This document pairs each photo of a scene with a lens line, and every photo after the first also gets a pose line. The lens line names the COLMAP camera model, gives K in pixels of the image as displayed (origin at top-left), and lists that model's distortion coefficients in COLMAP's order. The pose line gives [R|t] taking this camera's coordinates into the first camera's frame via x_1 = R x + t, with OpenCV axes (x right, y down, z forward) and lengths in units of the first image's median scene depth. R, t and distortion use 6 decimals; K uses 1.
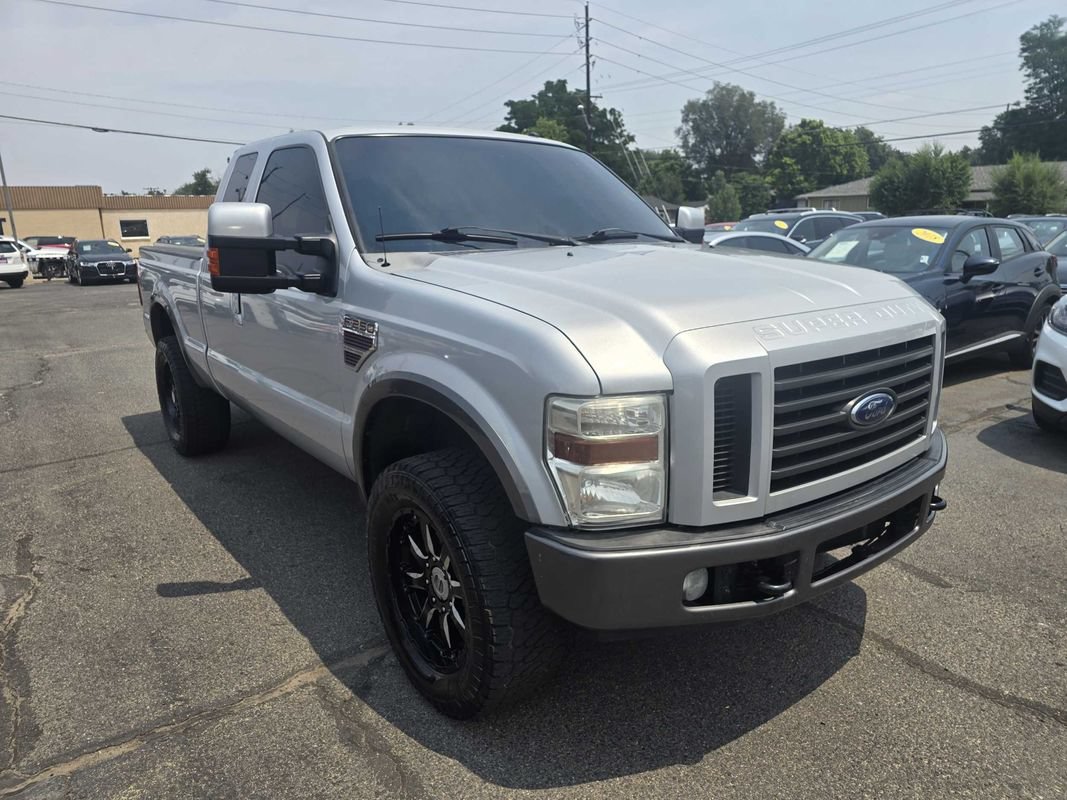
lens RADIAL K [[735.0, 0, 533.5], [0, 735.0, 400.0], [0, 0, 1]] dist [0.043332, -0.043555]
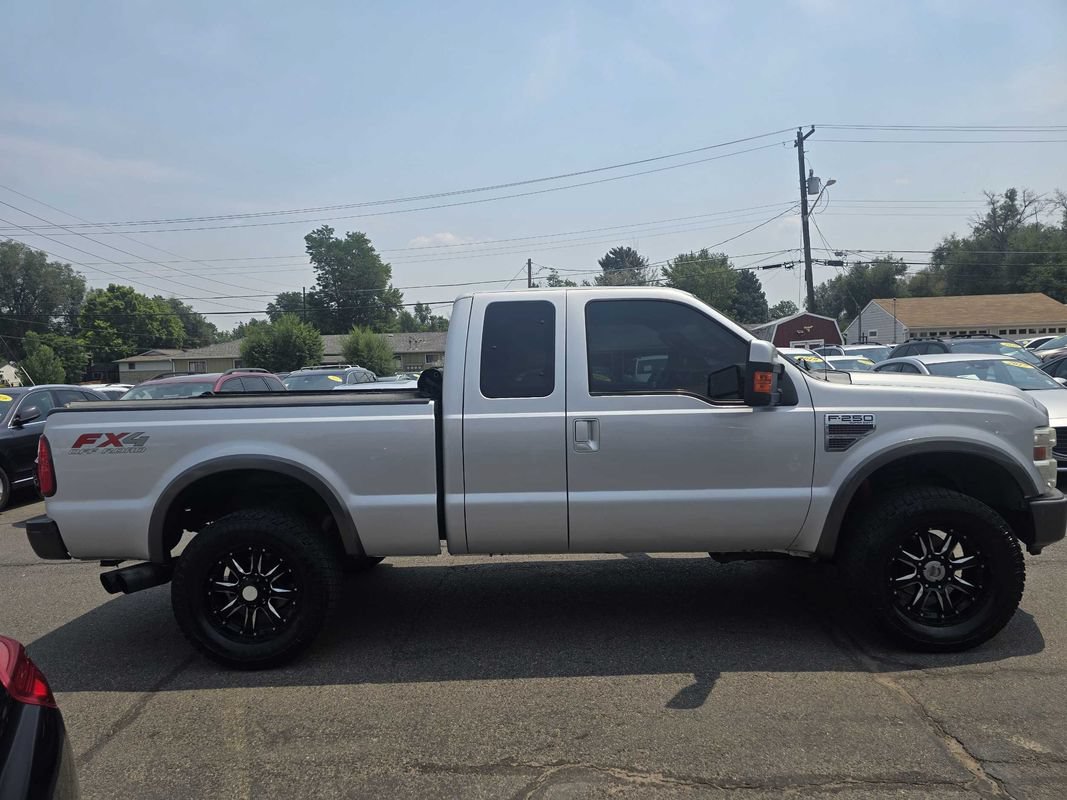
lens RADIAL K [[714.2, 0, 529.7], [0, 714.2, 401.5], [0, 0, 1]] dist [0.062365, -0.055632]
pose [[0.625885, -0.045102, 0.778610, -1.627579], [0.207576, 0.971951, -0.110559, -0.099003], [-0.751785, 0.230818, 0.617692, 0.528763]]
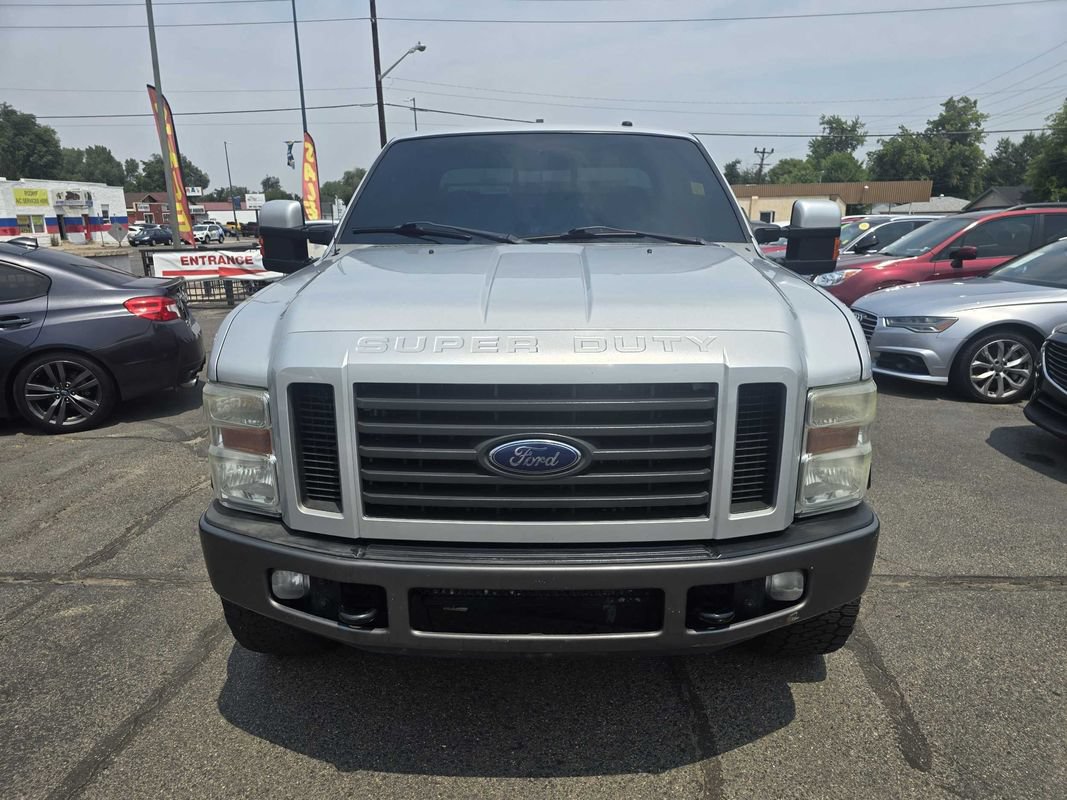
lens RADIAL K [[731.5, 0, 527.9], [0, 731.5, 406.2], [0, 0, 1]] dist [0.055722, -0.054257]
pose [[0.783752, 0.168056, -0.597905, 0.710955], [-0.154384, 0.985195, 0.074542, -0.078870], [0.601580, 0.033884, 0.798094, 0.264685]]
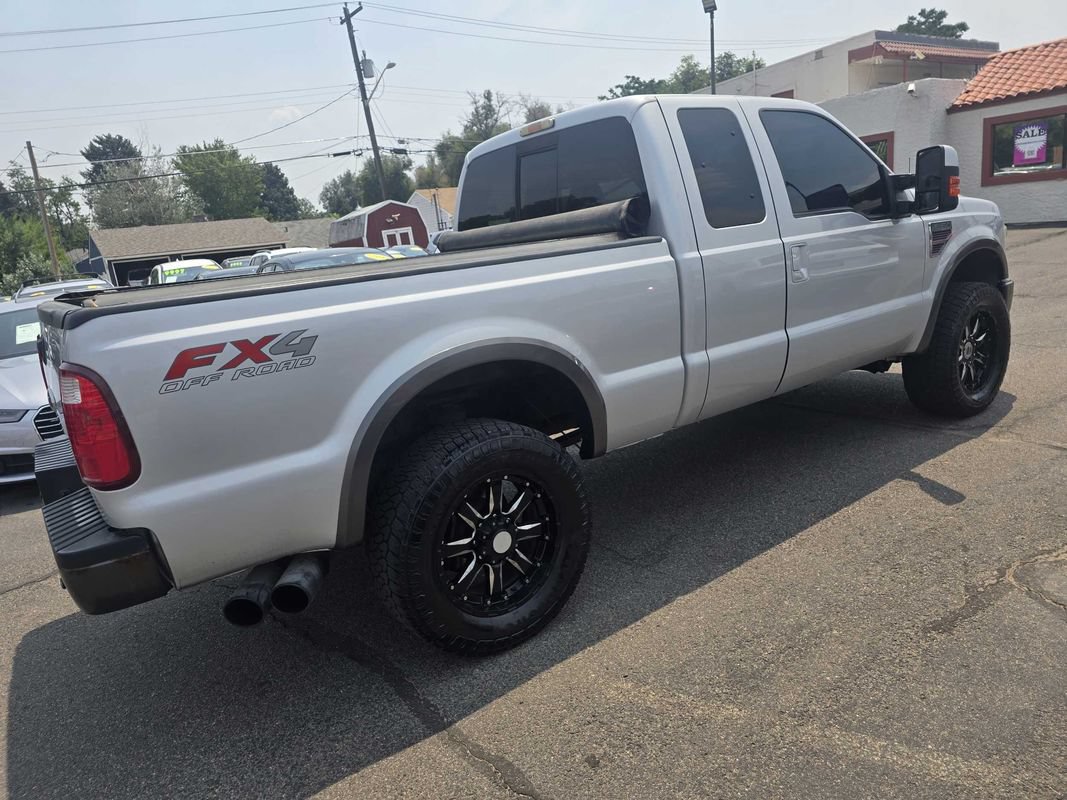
lens RADIAL K [[718.9, 0, 534.3], [0, 718.9, 392.9], [0, 0, 1]] dist [0.065258, -0.064981]
pose [[0.025900, -0.207645, 0.977861, -1.780142], [0.346415, 0.919444, 0.186065, -0.345179], [-0.937724, 0.333926, 0.095745, 1.670077]]
